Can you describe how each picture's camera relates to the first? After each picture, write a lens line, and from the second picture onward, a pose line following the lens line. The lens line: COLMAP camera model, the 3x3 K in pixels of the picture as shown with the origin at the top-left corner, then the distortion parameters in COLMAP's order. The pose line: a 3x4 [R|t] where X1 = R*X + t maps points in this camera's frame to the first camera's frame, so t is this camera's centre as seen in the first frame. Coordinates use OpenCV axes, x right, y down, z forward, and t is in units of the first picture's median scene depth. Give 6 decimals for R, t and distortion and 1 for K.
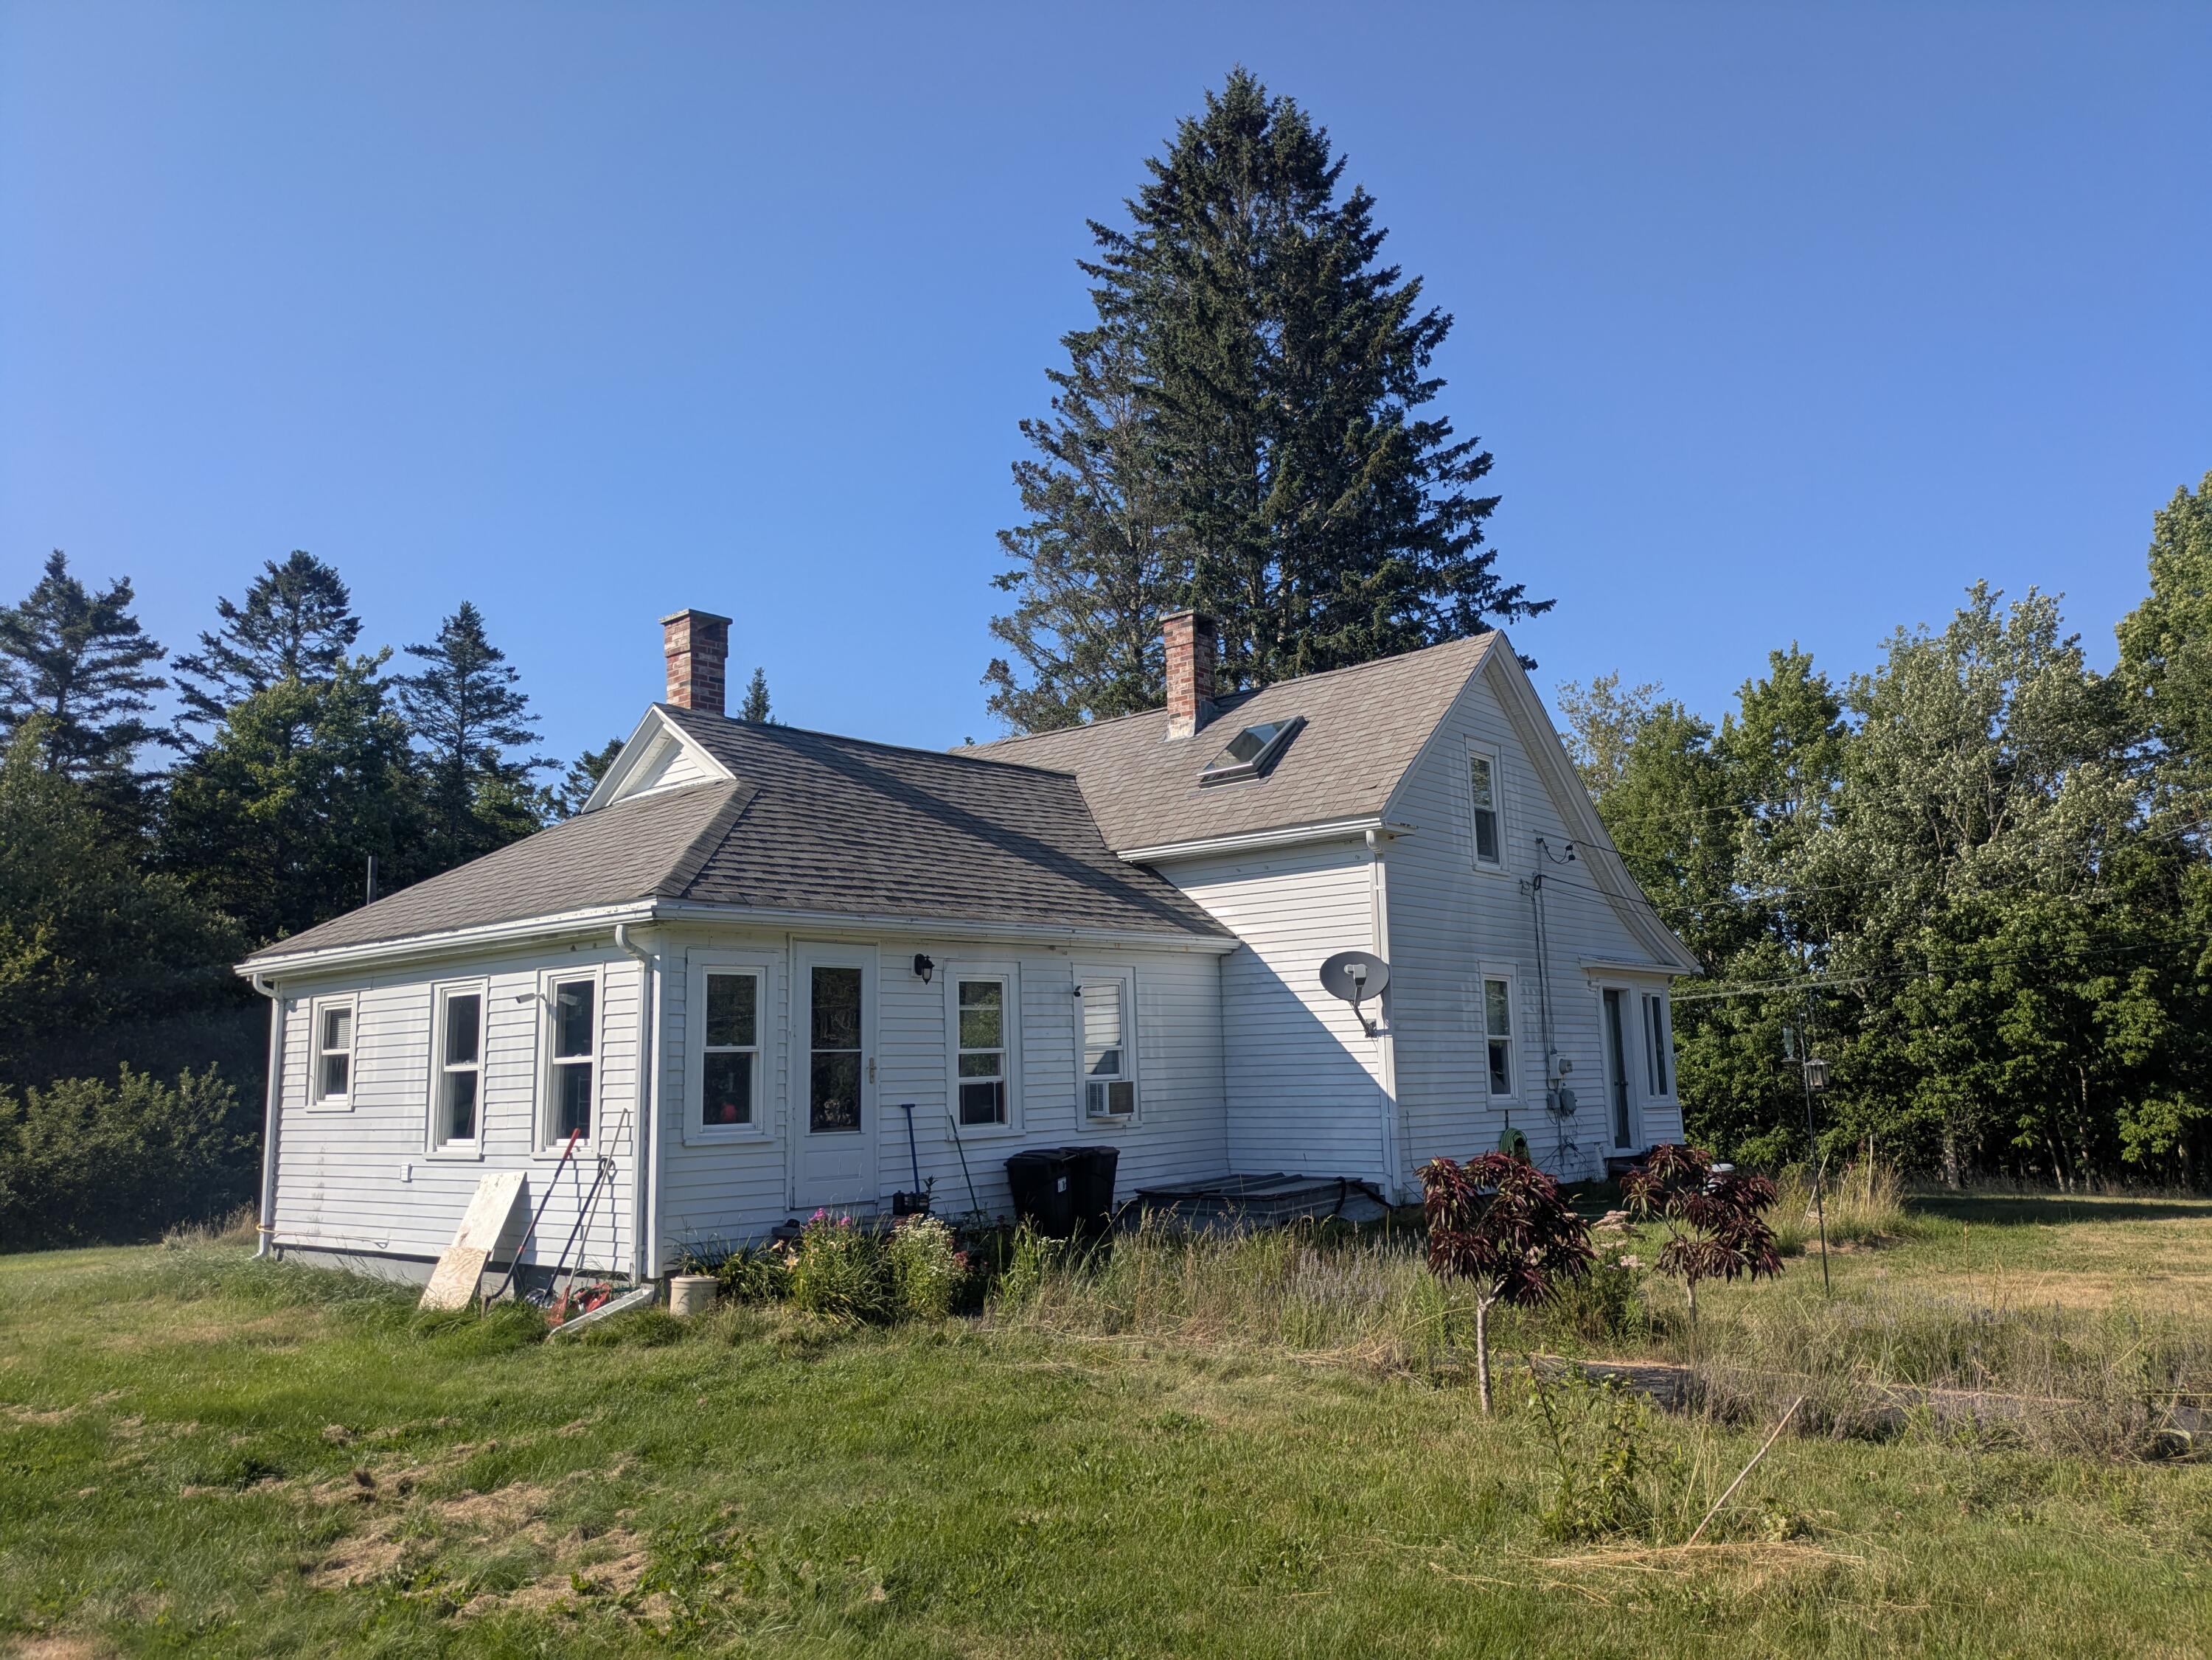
lens RADIAL K [[1623.8, 0, 1106.0], [0, 1623.8, 830.0], [0, 0, 1]] dist [-0.004356, -0.002711]
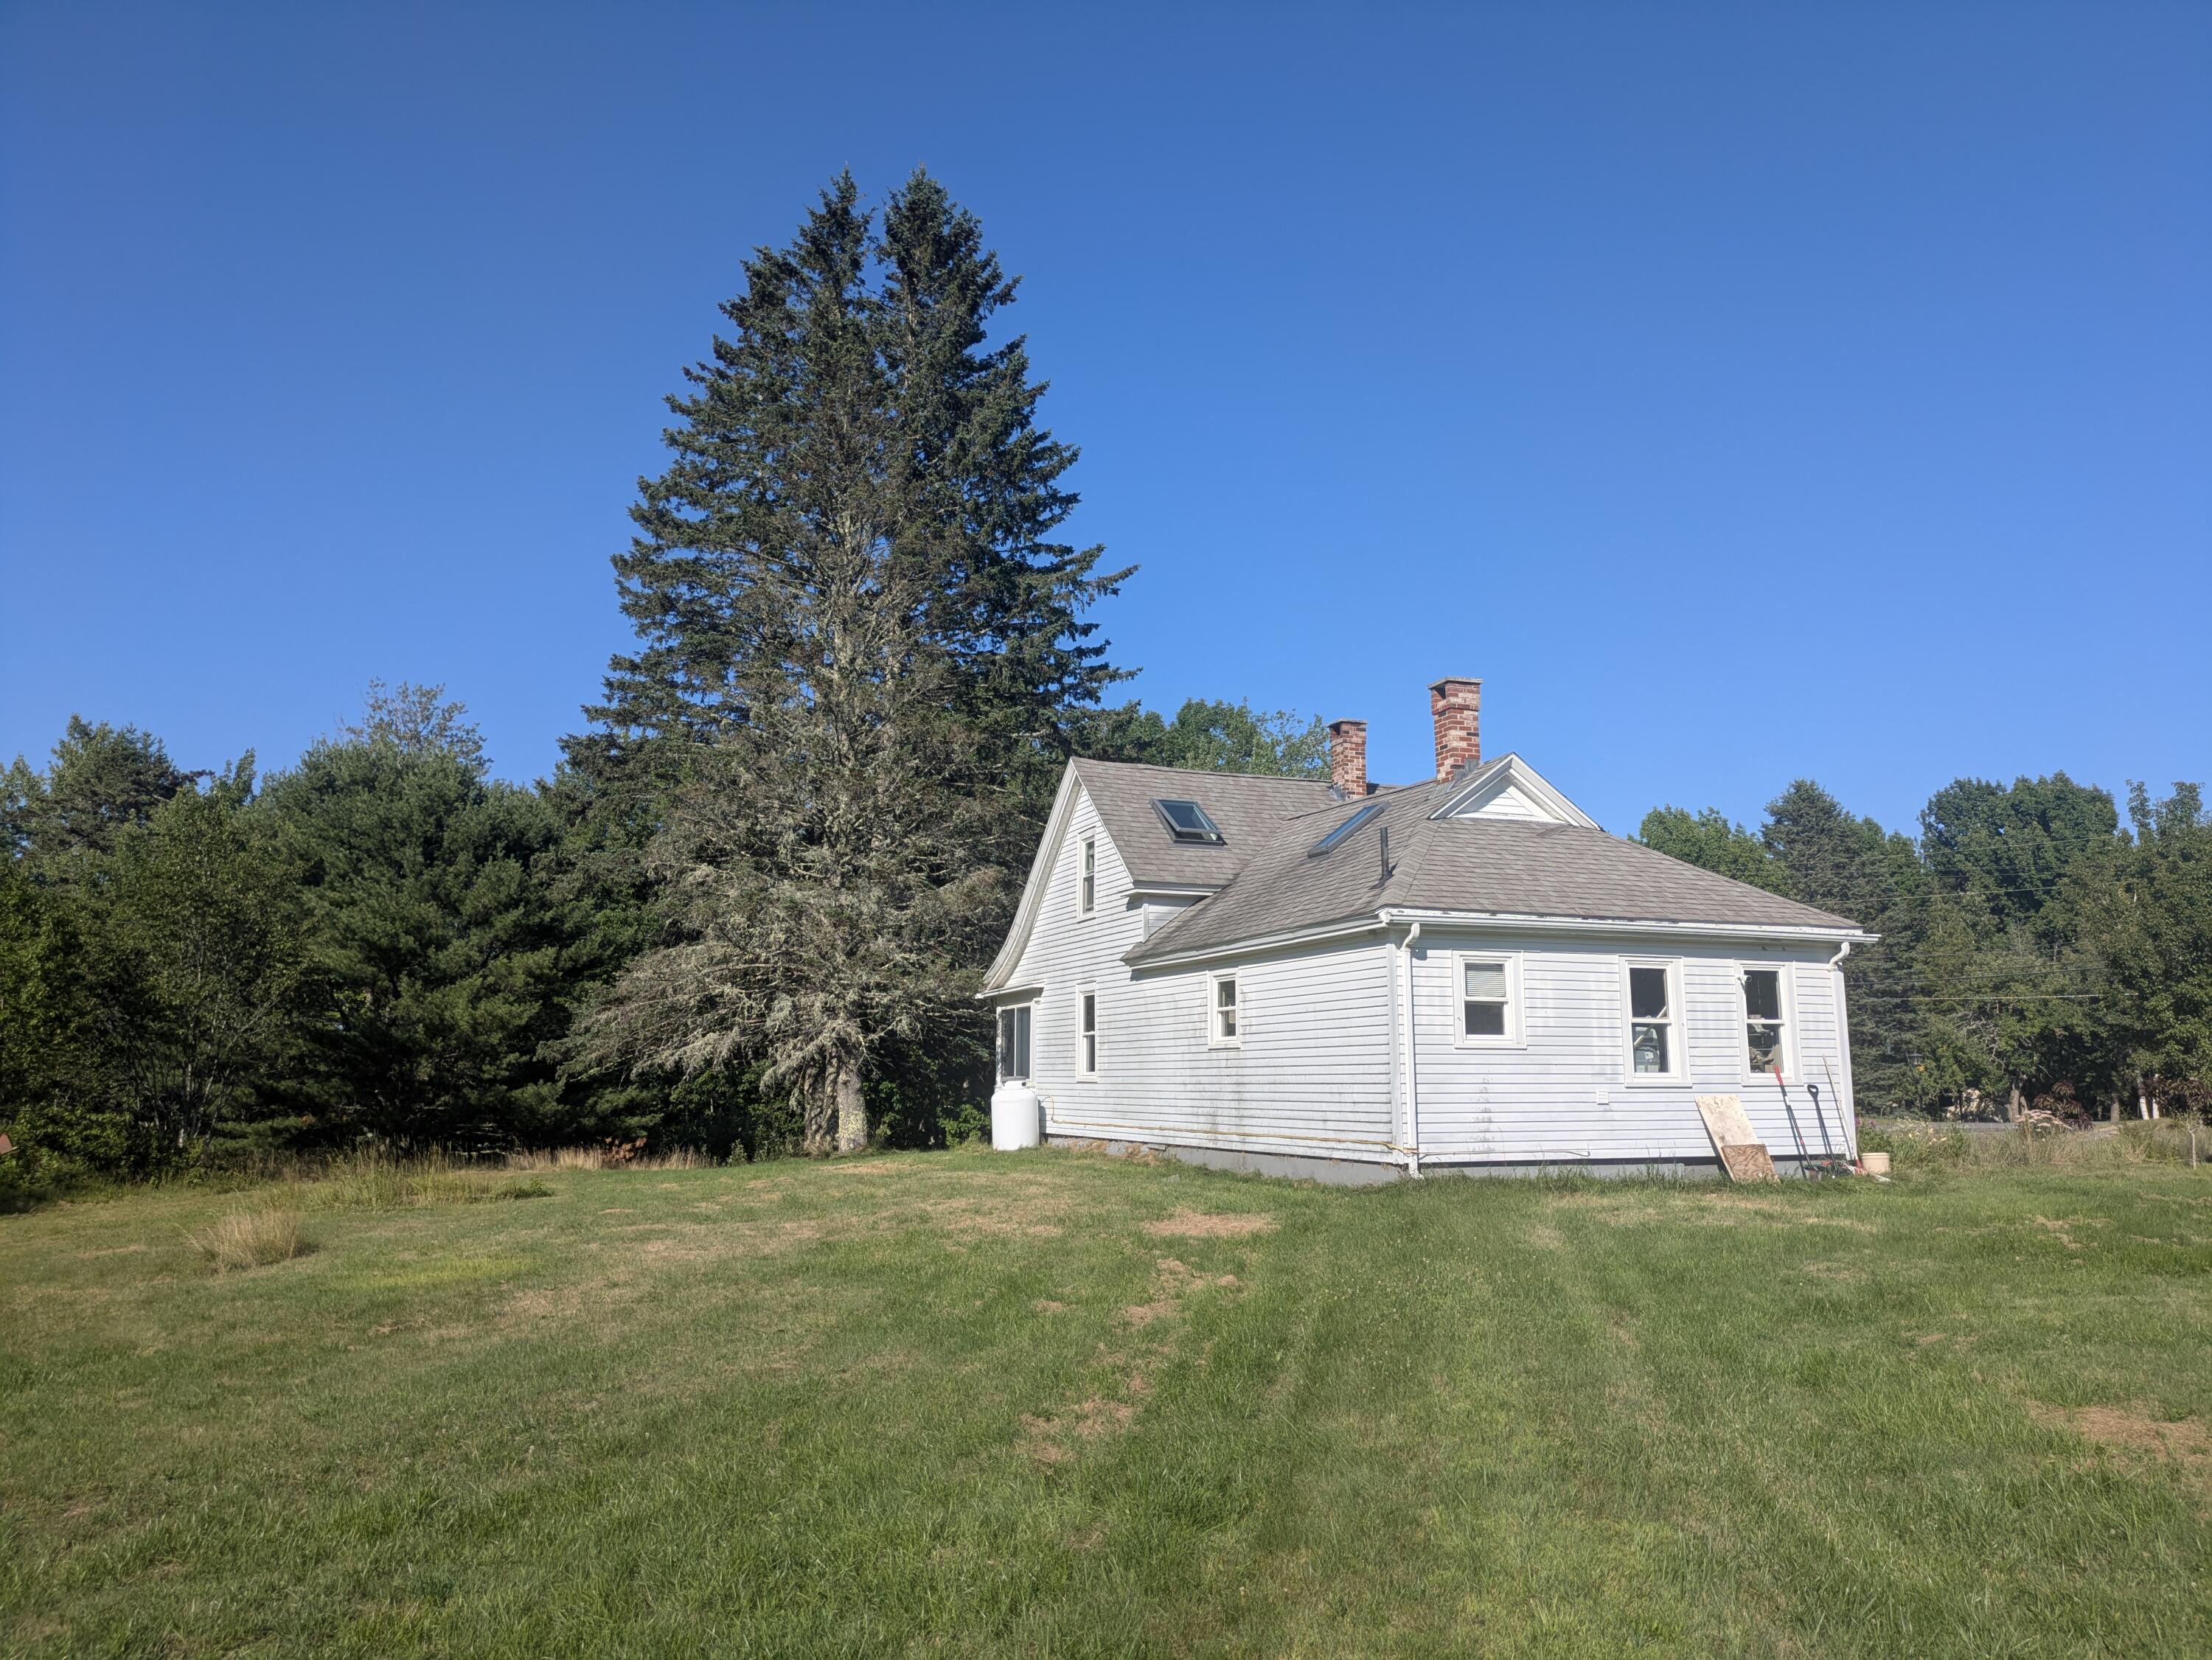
lens RADIAL K [[1623.8, 0, 1106.0], [0, 1623.8, 830.0], [0, 0, 1]] dist [-0.004356, -0.002711]
pose [[0.492315, 0.164387, 0.854753, -1.677079], [-0.146746, 0.983623, -0.104649, 0.183326], [-0.857958, -0.073911, 0.508375, 0.652495]]
